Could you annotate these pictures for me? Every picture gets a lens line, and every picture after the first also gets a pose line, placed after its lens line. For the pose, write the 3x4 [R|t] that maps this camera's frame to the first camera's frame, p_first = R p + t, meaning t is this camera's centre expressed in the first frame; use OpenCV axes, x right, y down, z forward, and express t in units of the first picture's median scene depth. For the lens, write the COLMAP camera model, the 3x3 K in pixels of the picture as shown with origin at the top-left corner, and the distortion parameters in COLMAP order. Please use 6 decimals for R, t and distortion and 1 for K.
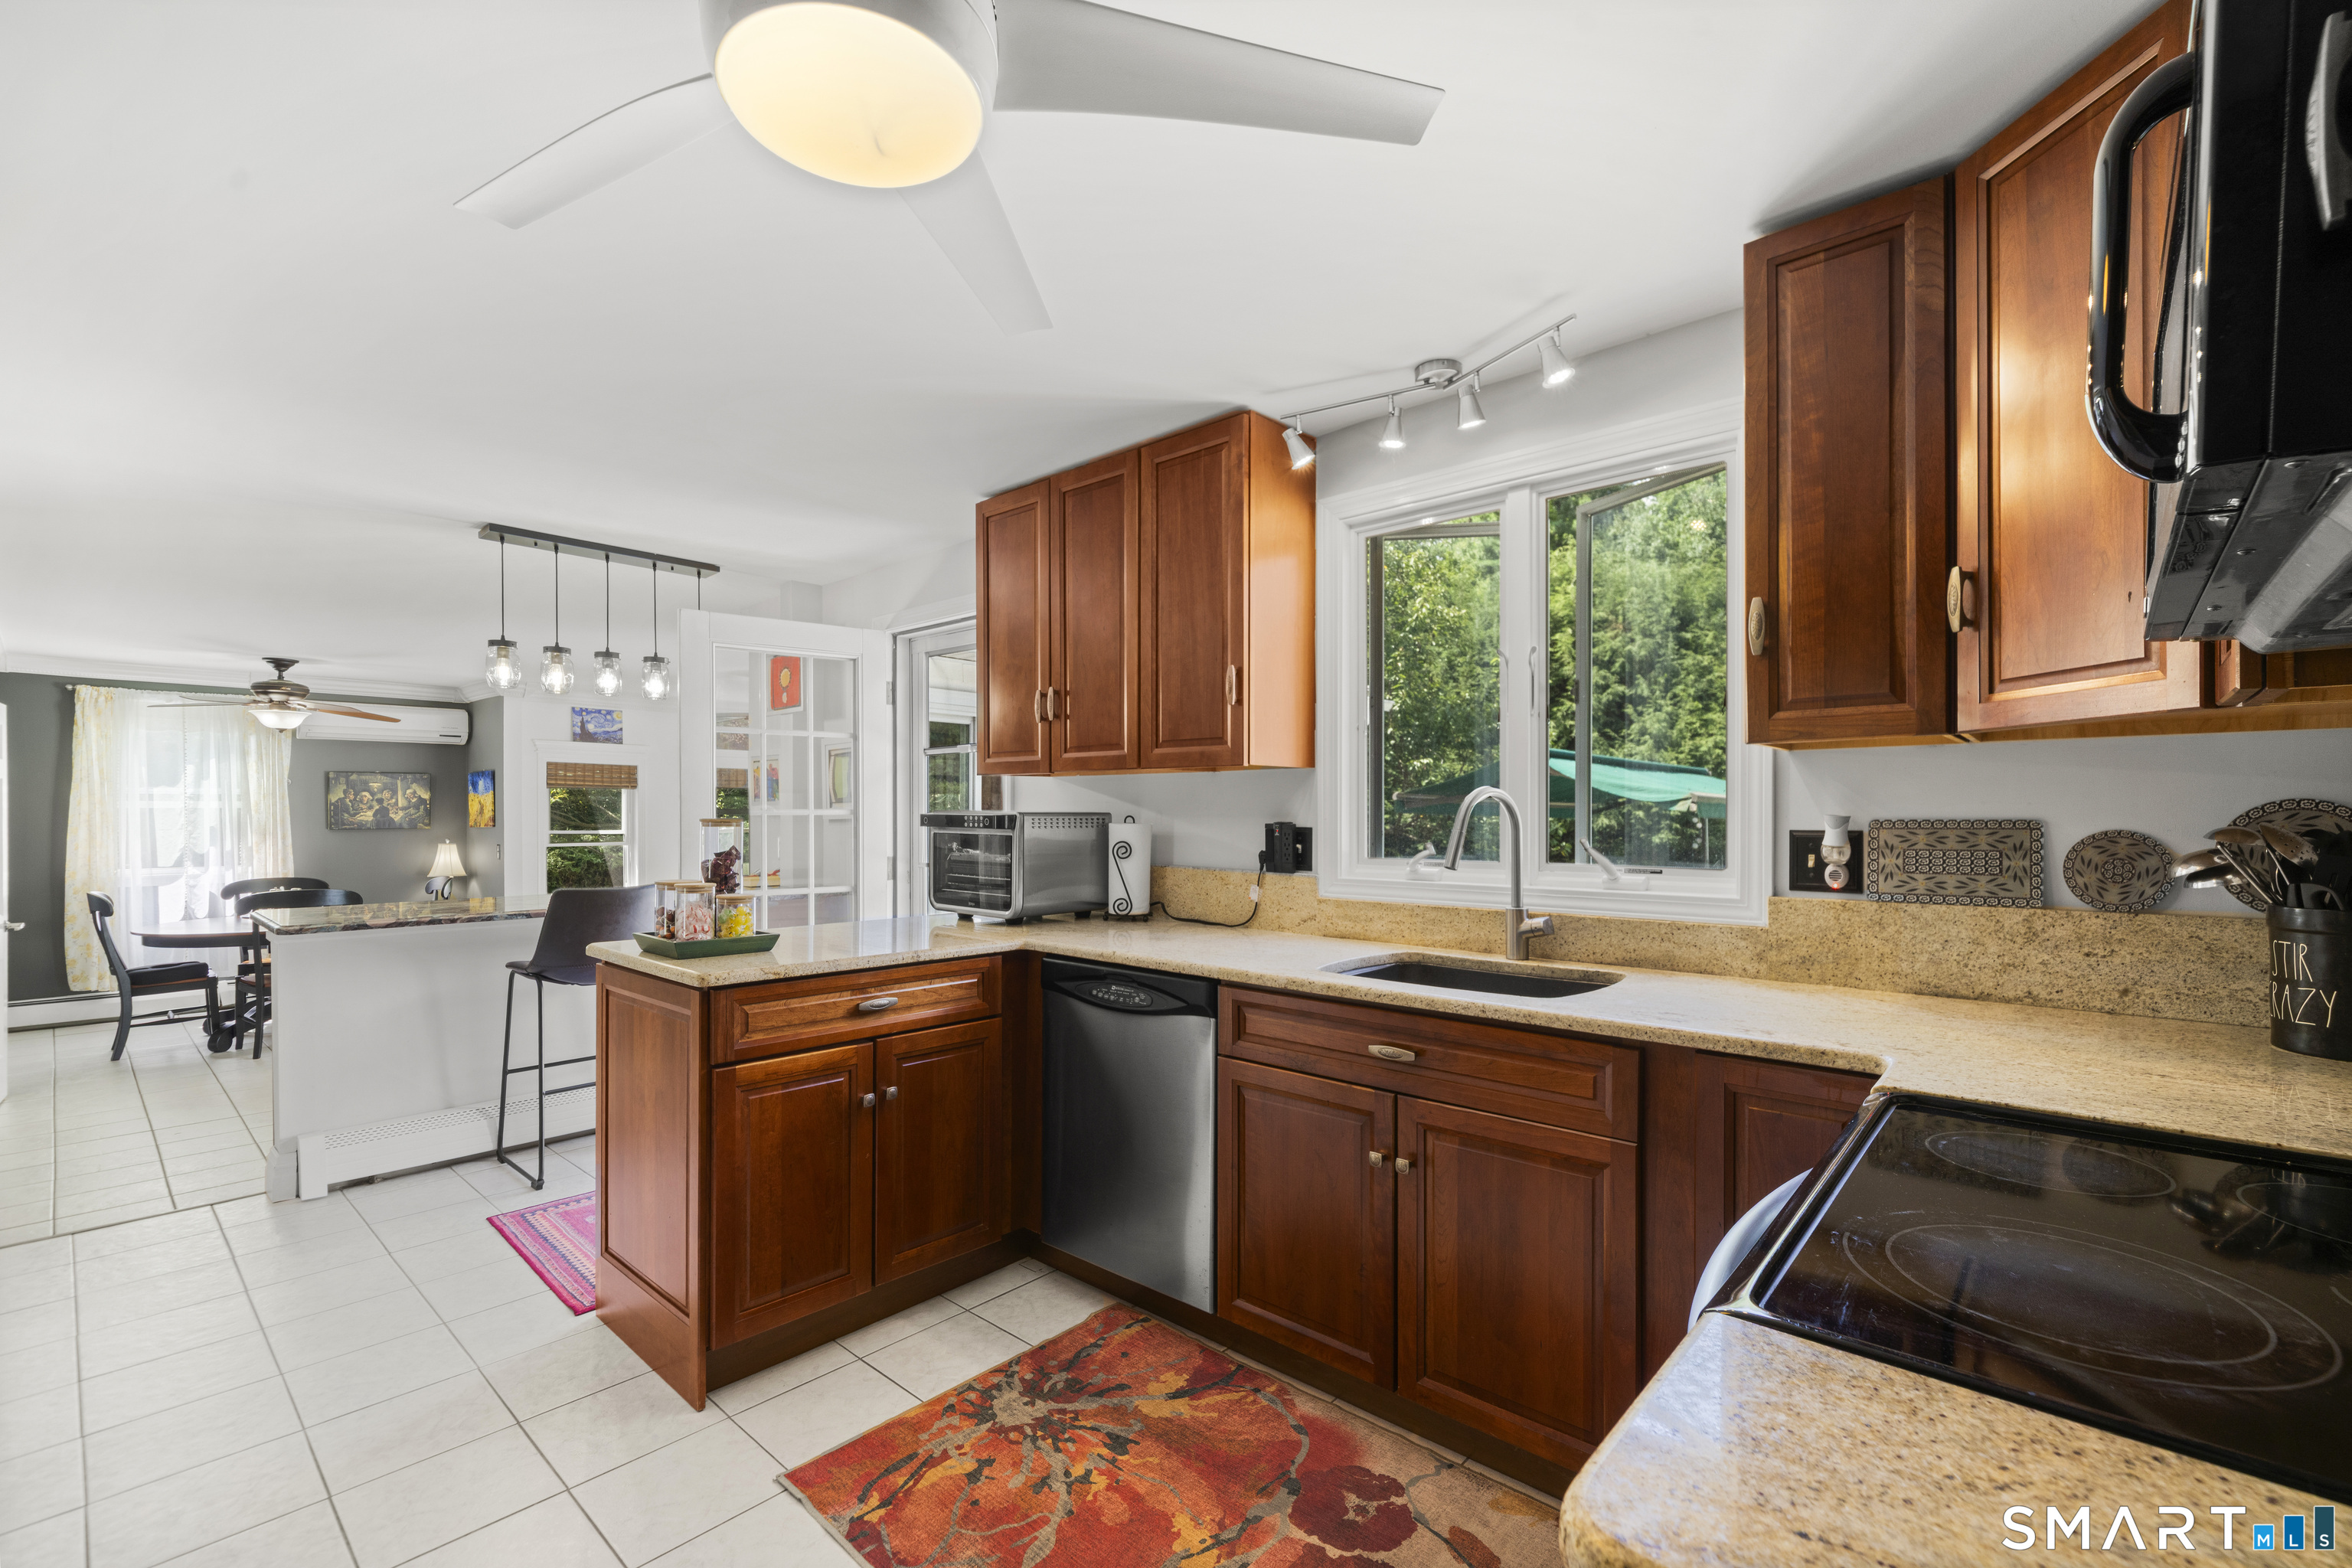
lens RADIAL K [[1016.6, 0, 1185.8], [0, 1016.6, 821.0], [0, 0, 1]] dist [0.001375, -0.000308]
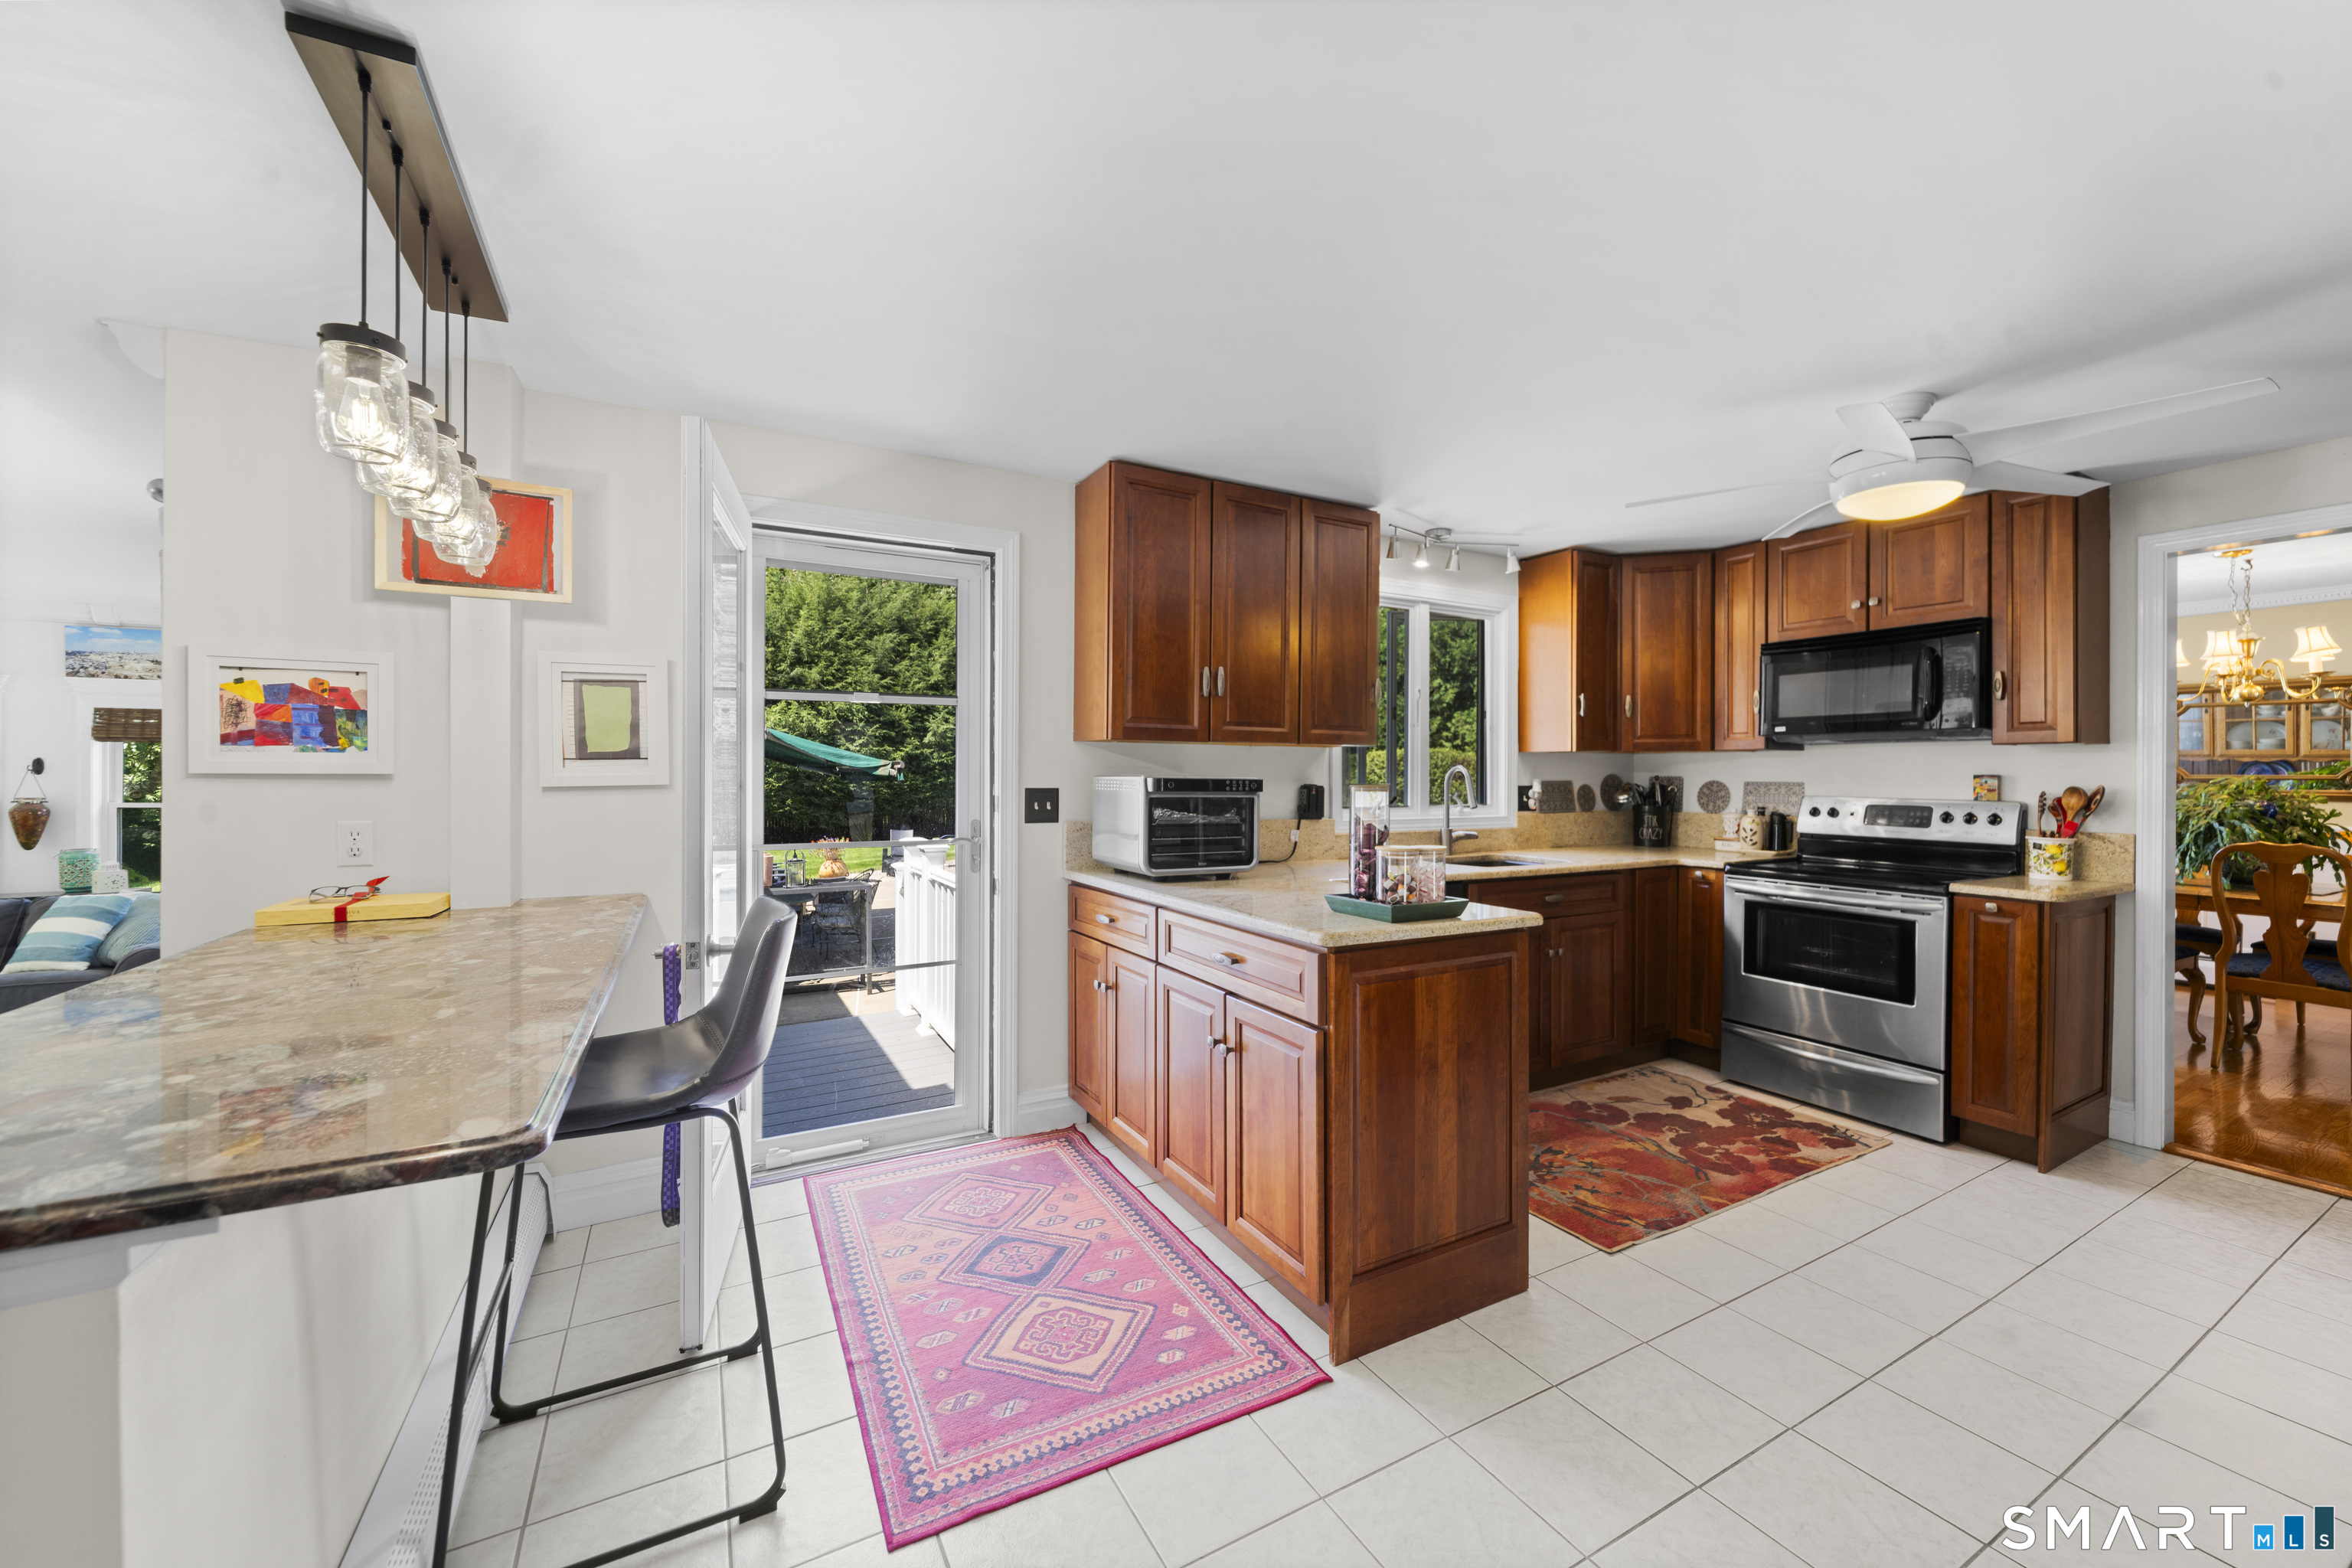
lens RADIAL K [[881.9, 0, 1189.5], [0, 881.9, 778.9], [0, 0, 1]] dist [-0.000632, -0.000187]
pose [[0.326354, -0.005422, 0.945232, -0.928108], [-0.000212, 0.999983, 0.005809, -0.011007], [-0.945247, -0.002096, 0.326348, 0.613376]]
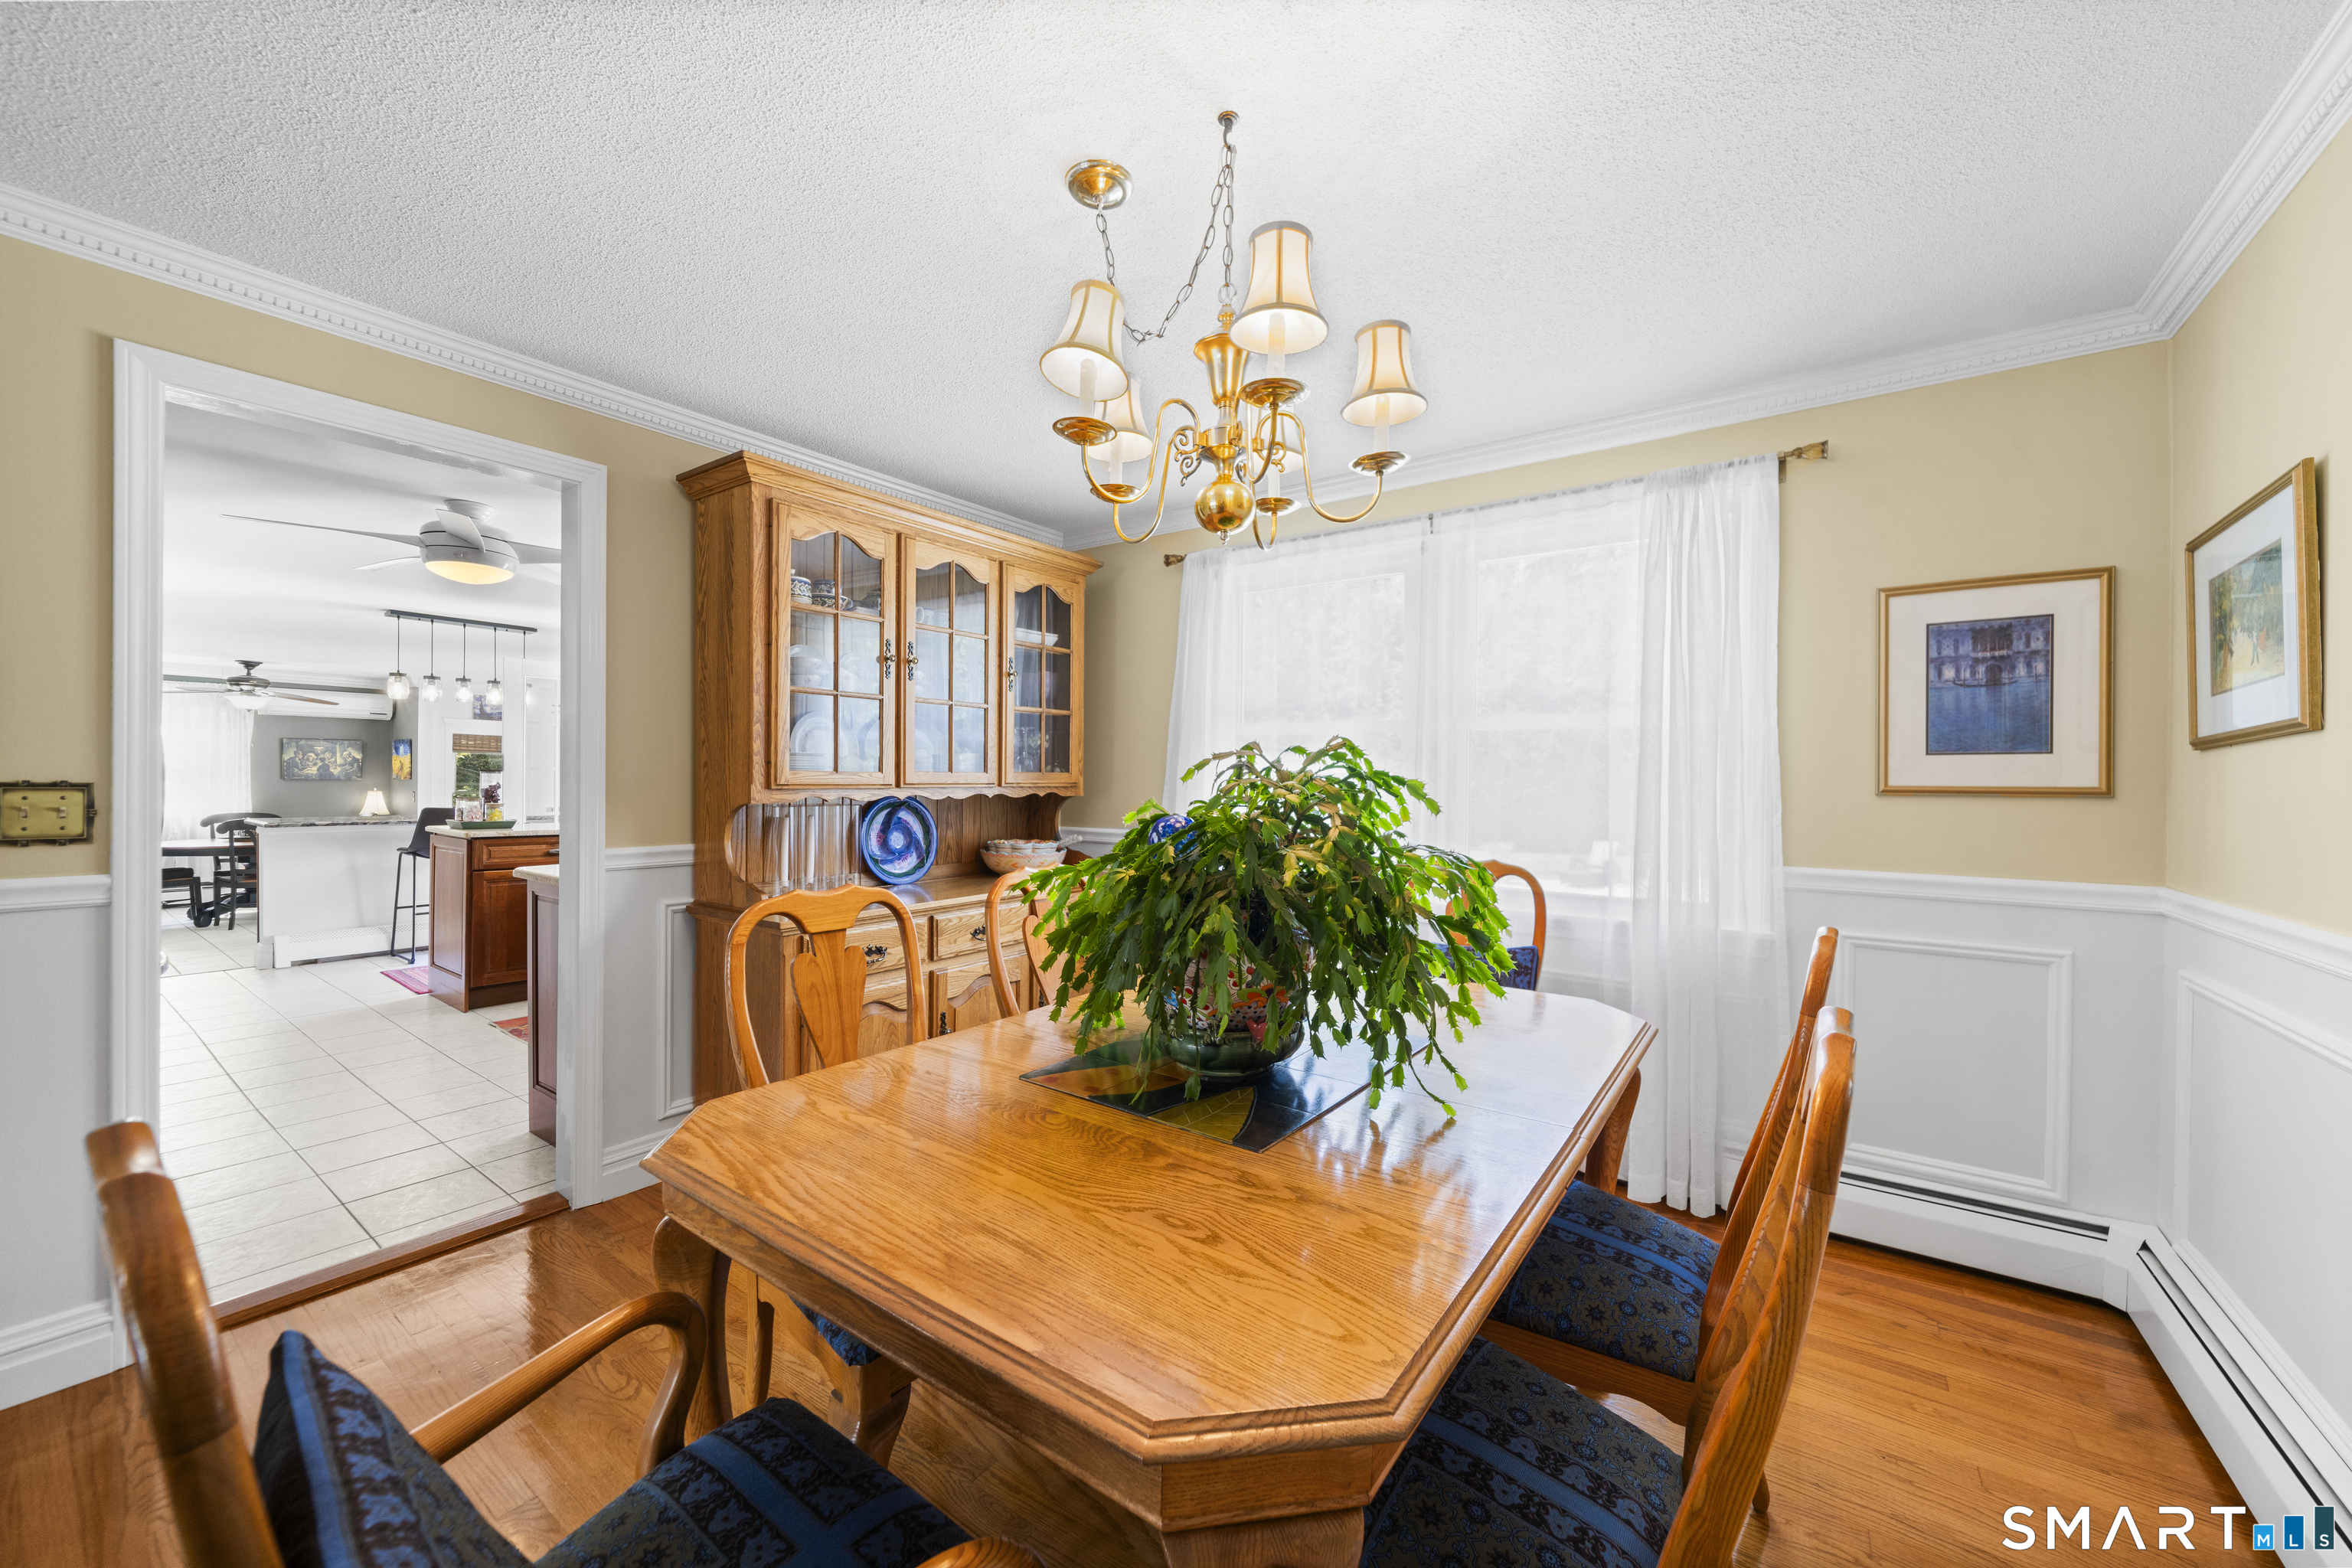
lens RADIAL K [[881.9, 0, 1187.9], [0, 881.9, 787.5], [0, 0, 1]] dist [-0.000632, -0.000187]
pose [[0.994203, 0.011126, 0.106937, 0.523299], [-0.011119, 0.999938, -0.000662, 0.012321], [-0.106938, -0.000531, 0.994266, -0.663647]]
